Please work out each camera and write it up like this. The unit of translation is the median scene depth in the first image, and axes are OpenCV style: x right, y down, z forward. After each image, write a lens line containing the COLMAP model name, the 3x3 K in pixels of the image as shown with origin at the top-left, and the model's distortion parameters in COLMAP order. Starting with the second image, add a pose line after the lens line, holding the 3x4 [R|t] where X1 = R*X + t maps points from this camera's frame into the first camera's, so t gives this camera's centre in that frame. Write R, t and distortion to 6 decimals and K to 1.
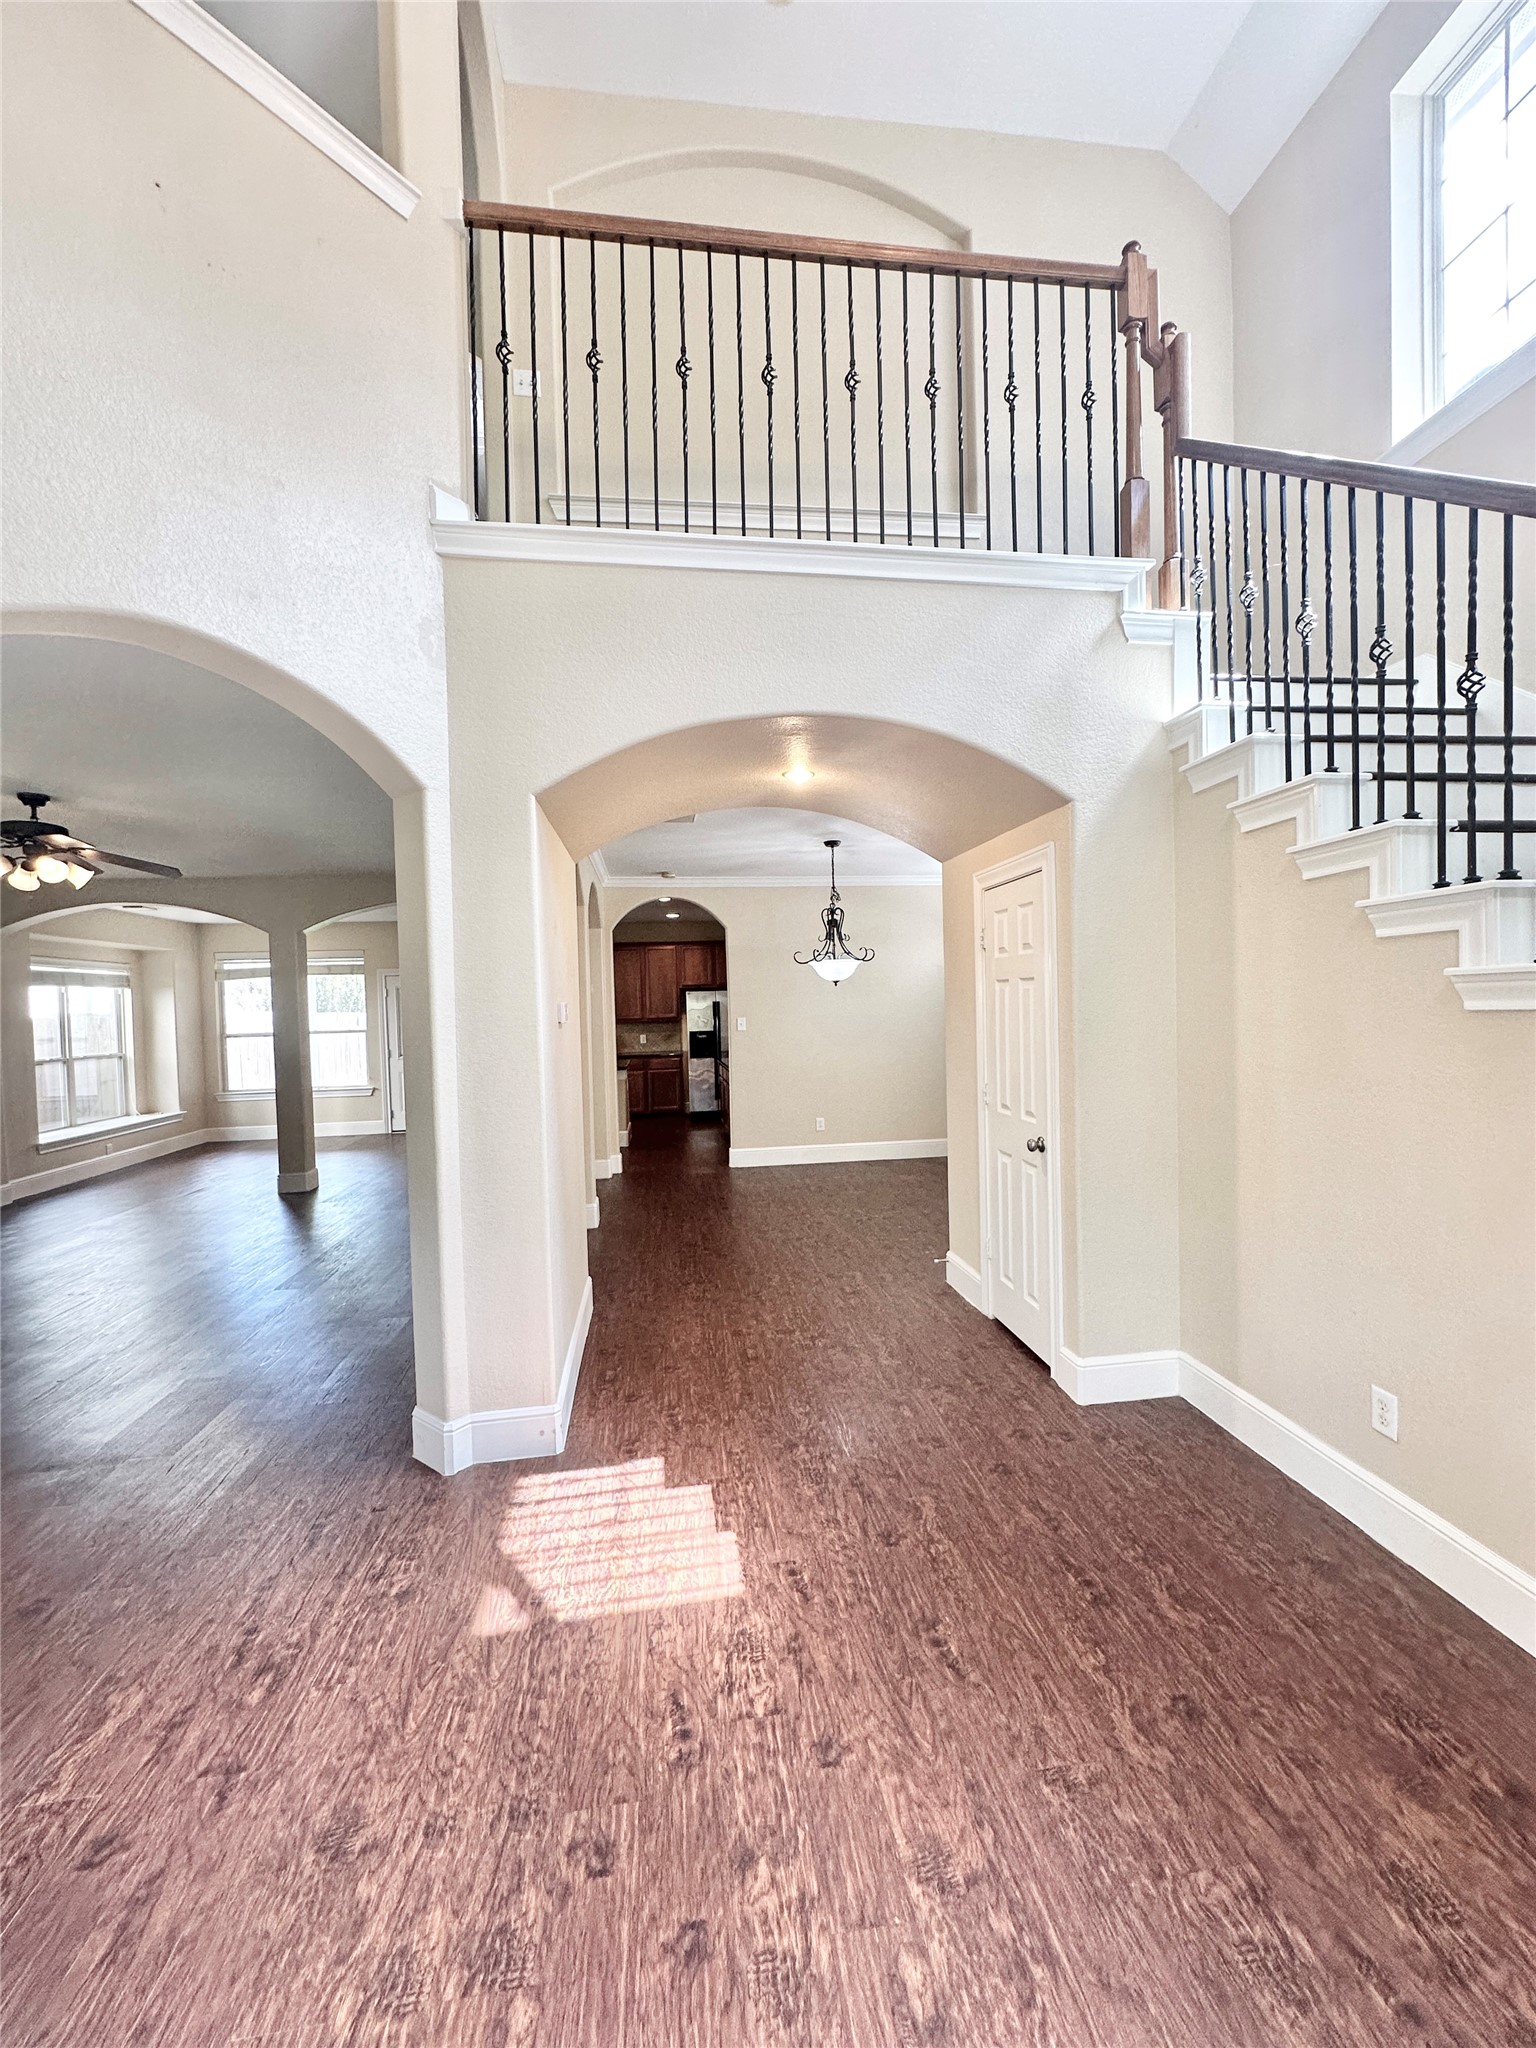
lens RADIAL K [[814.4, 0, 765.3], [0, 814.4, 1020.0], [0, 0, 1]] dist [-0.002202, 0.000274]
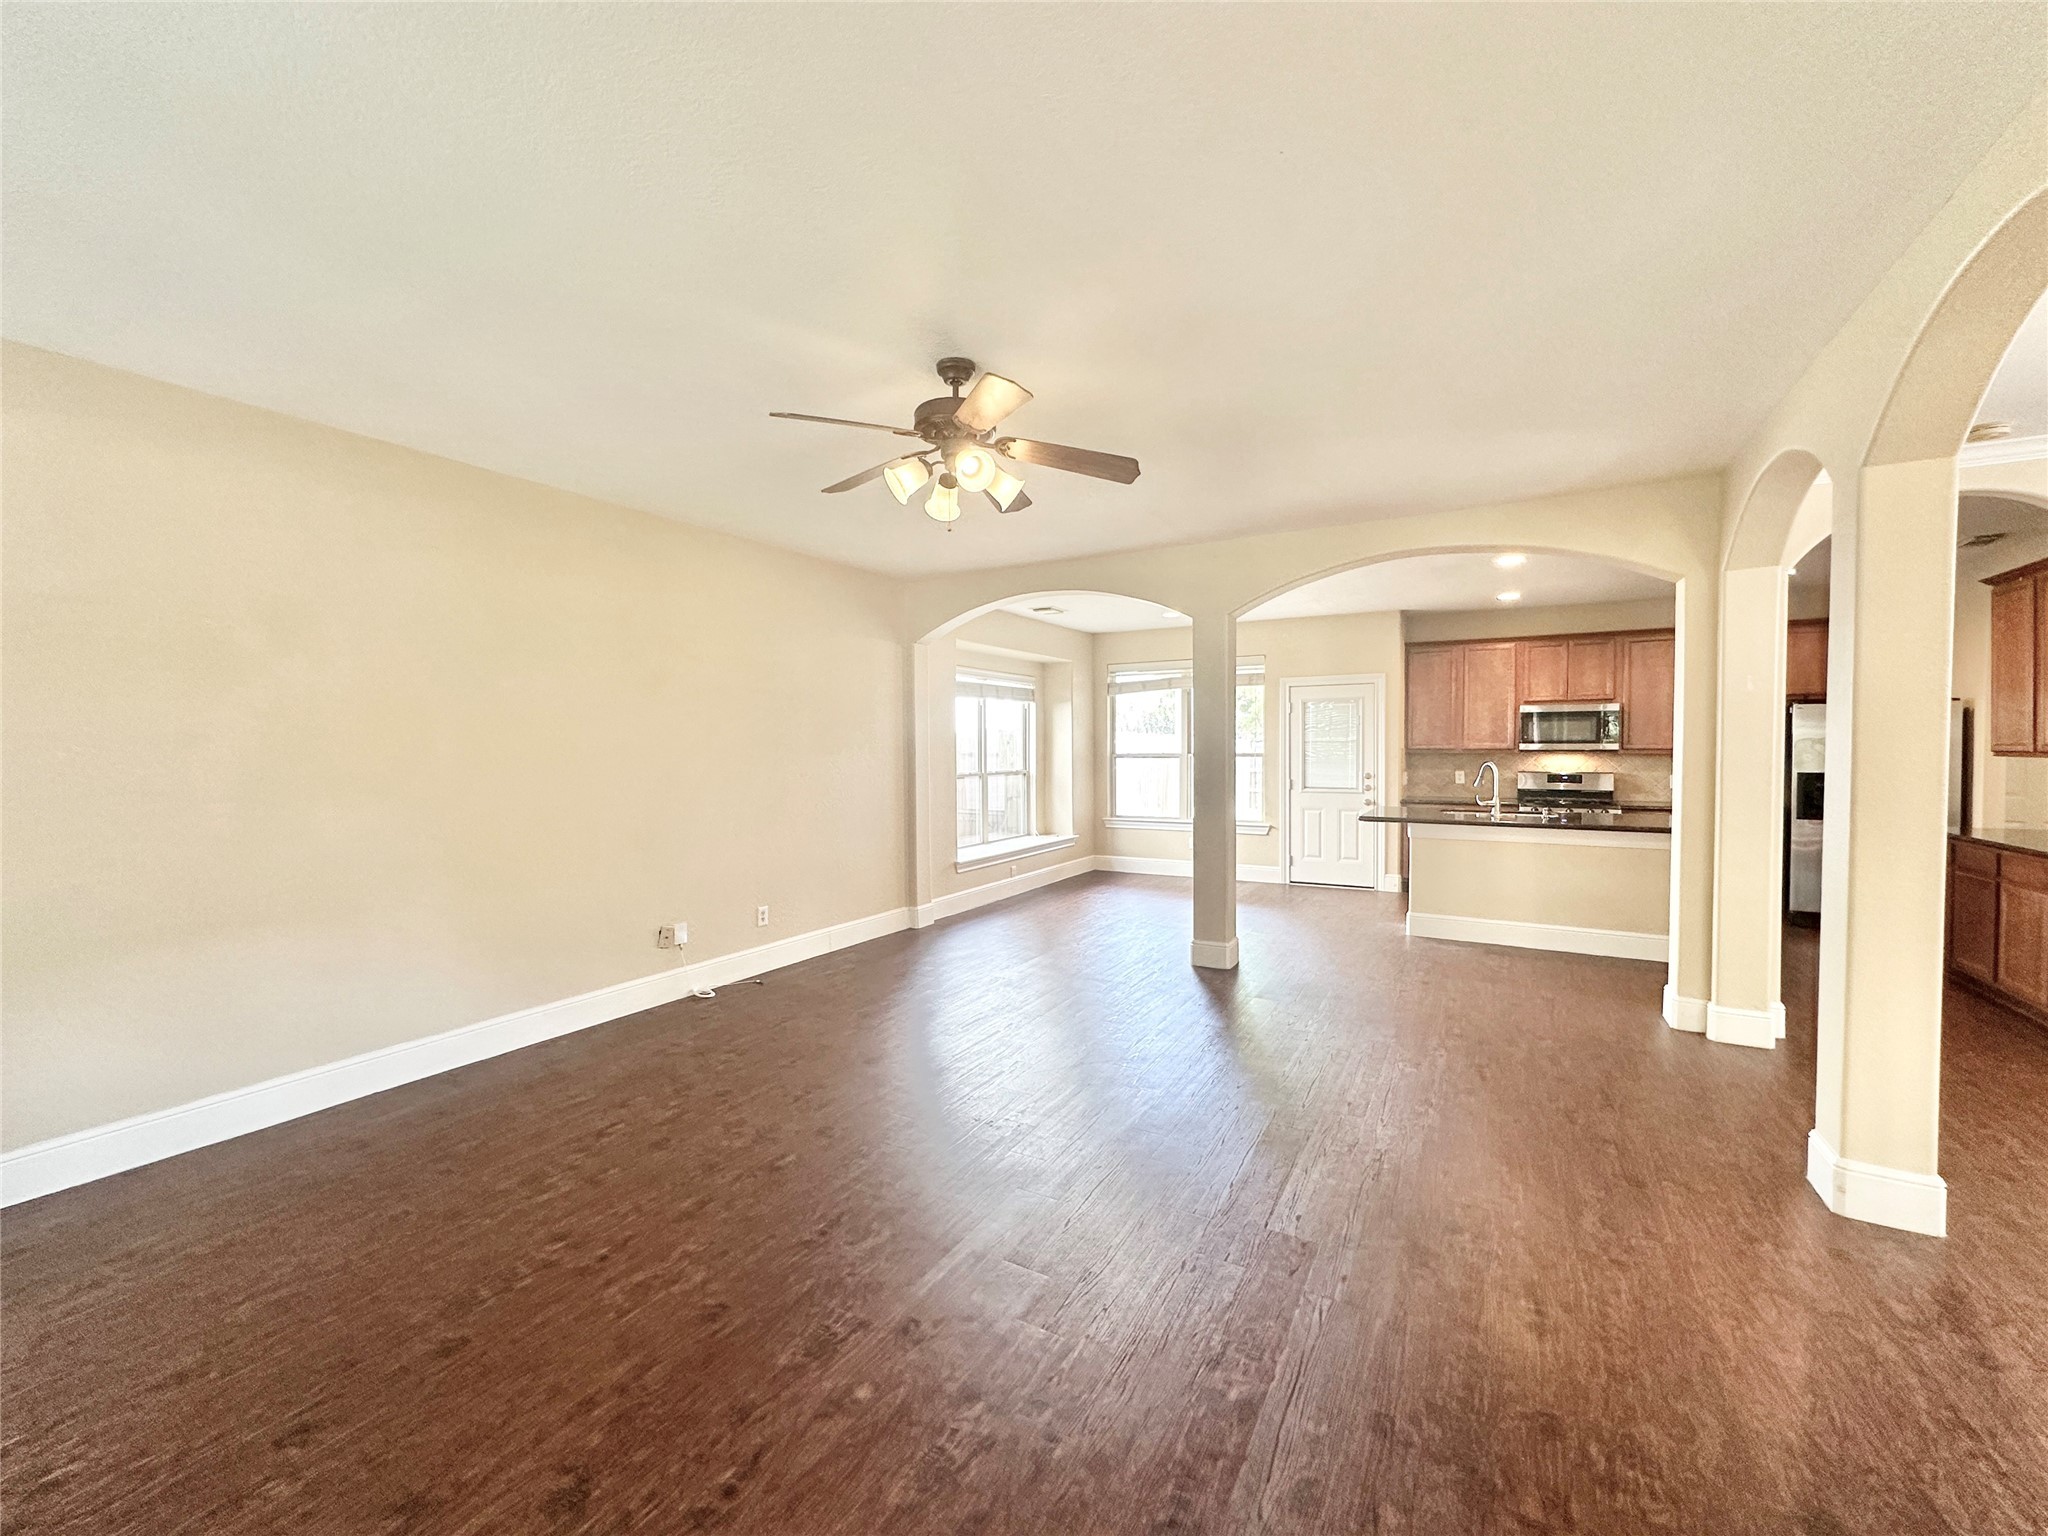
lens RADIAL K [[815.1, 0, 1025.0], [0, 815.1, 763.8], [0, 0, 1]] dist [-0.002890, 0.000977]
pose [[0.791280, 0.039104, -0.610202, -0.206163], [-0.029648, 0.999233, 0.025588, 0.009084], [0.610735, -0.002156, 0.791832, 0.238310]]
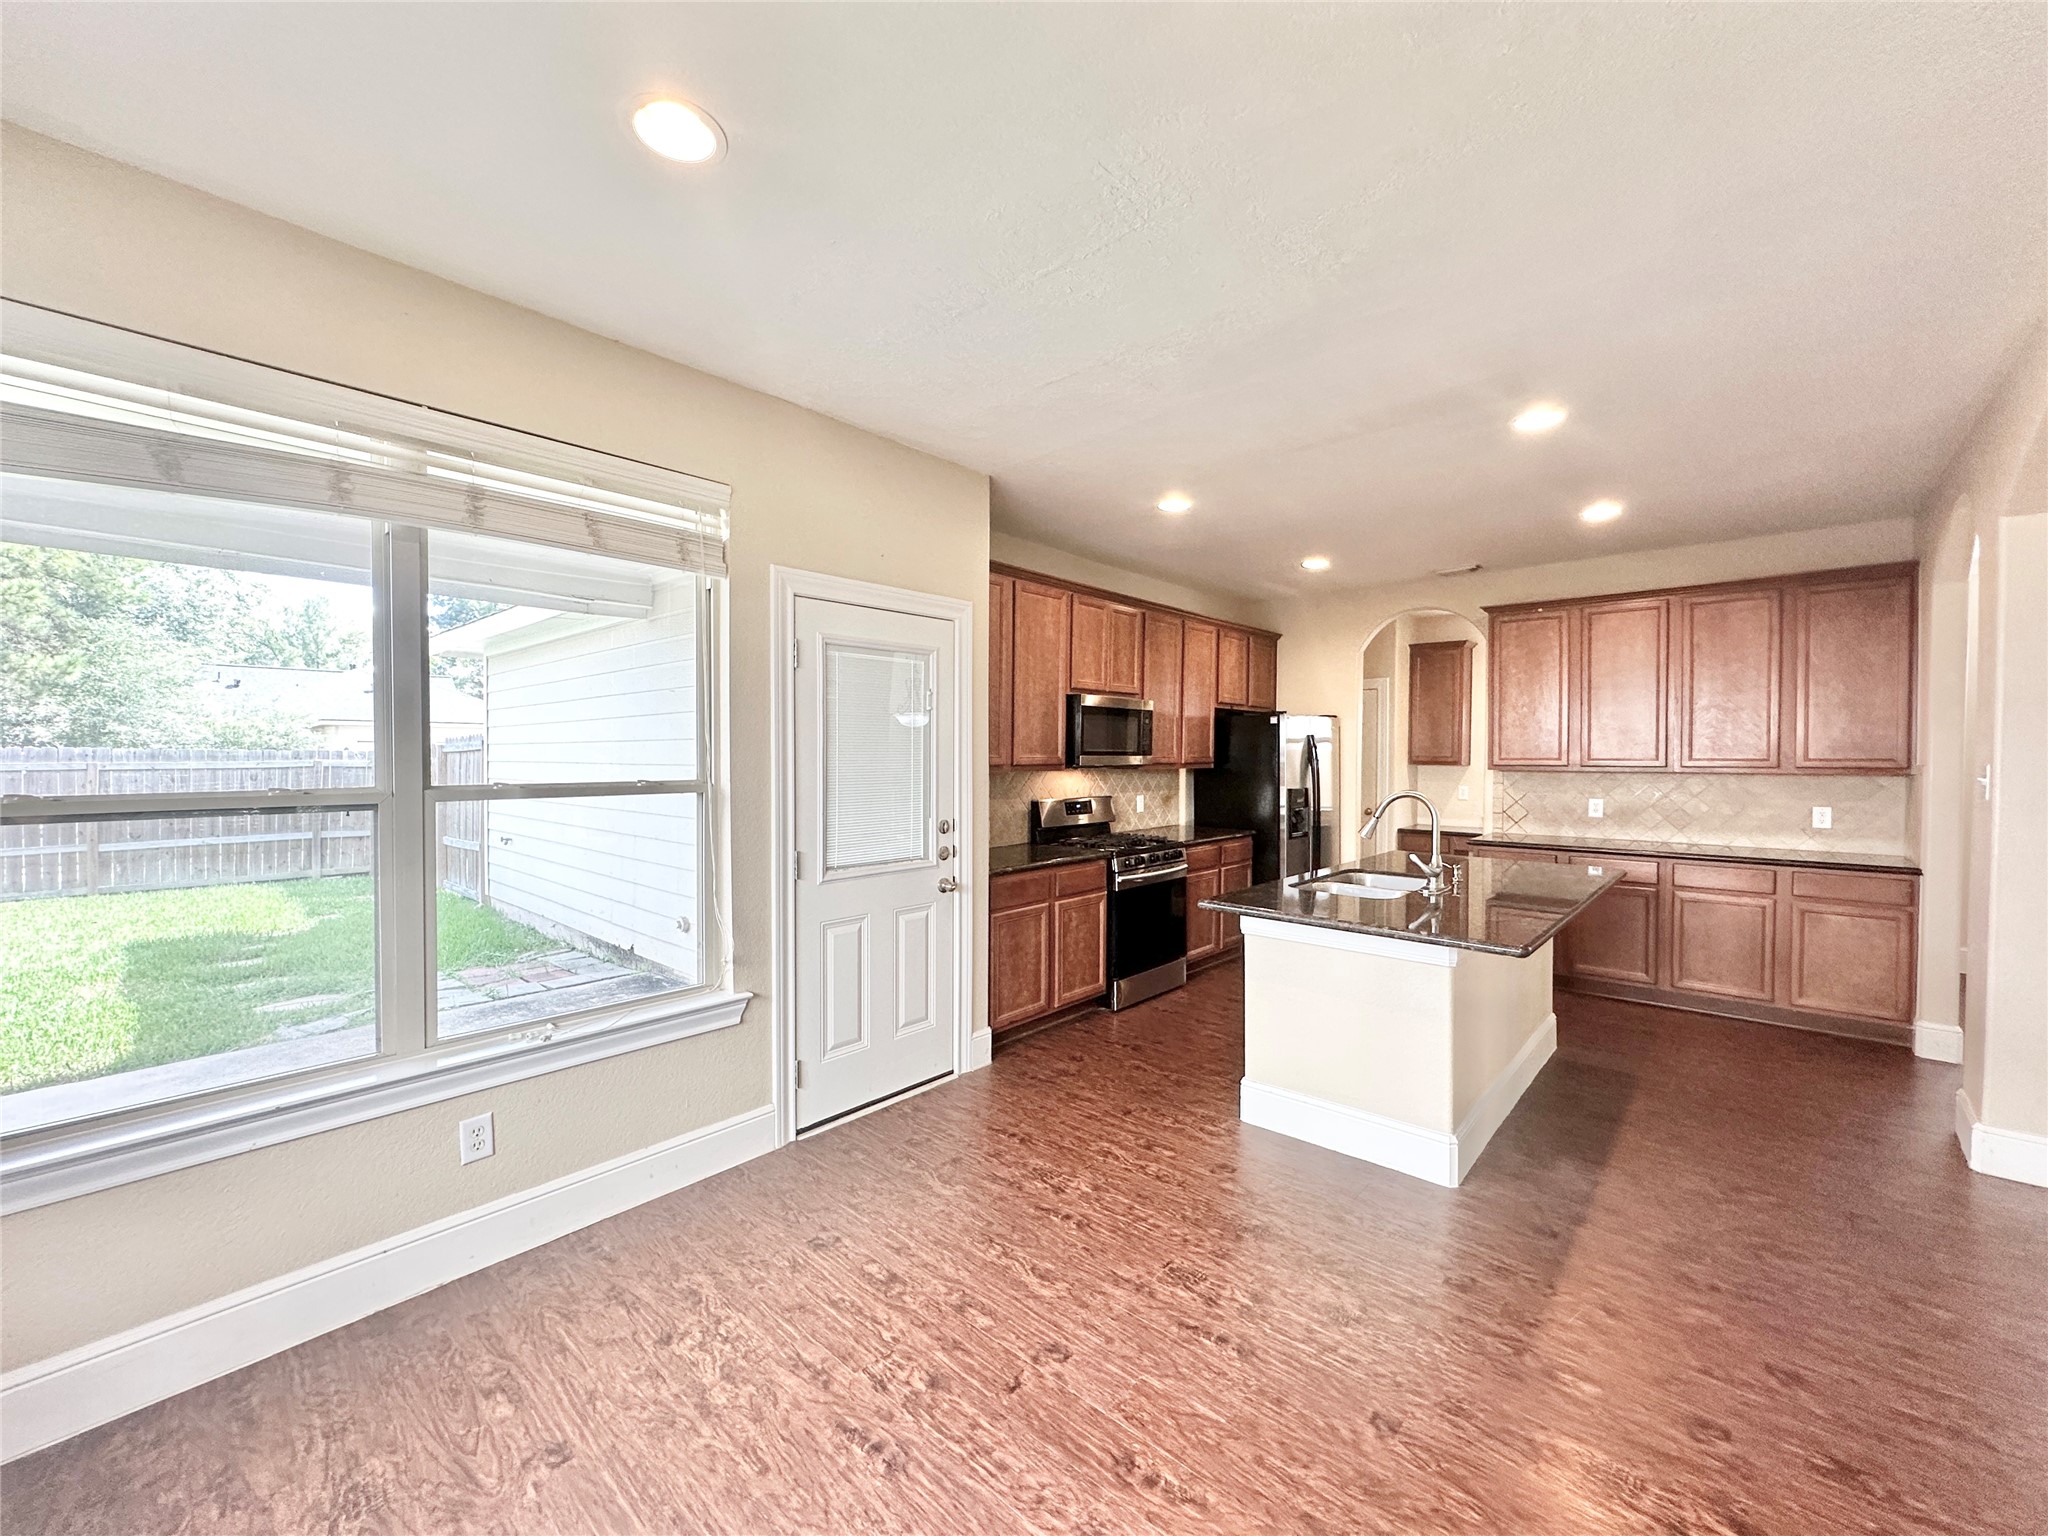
lens RADIAL K [[814.4, 0, 1024.0], [0, 814.4, 768.0], [0, 0, 1]] dist [-0.002202, 0.000274]
pose [[0.760697, 0.019953, 0.648800, -0.664695], [-0.011998, 0.999789, -0.016679, 0.011462], [-0.648996, 0.004903, 0.760776, 0.823782]]
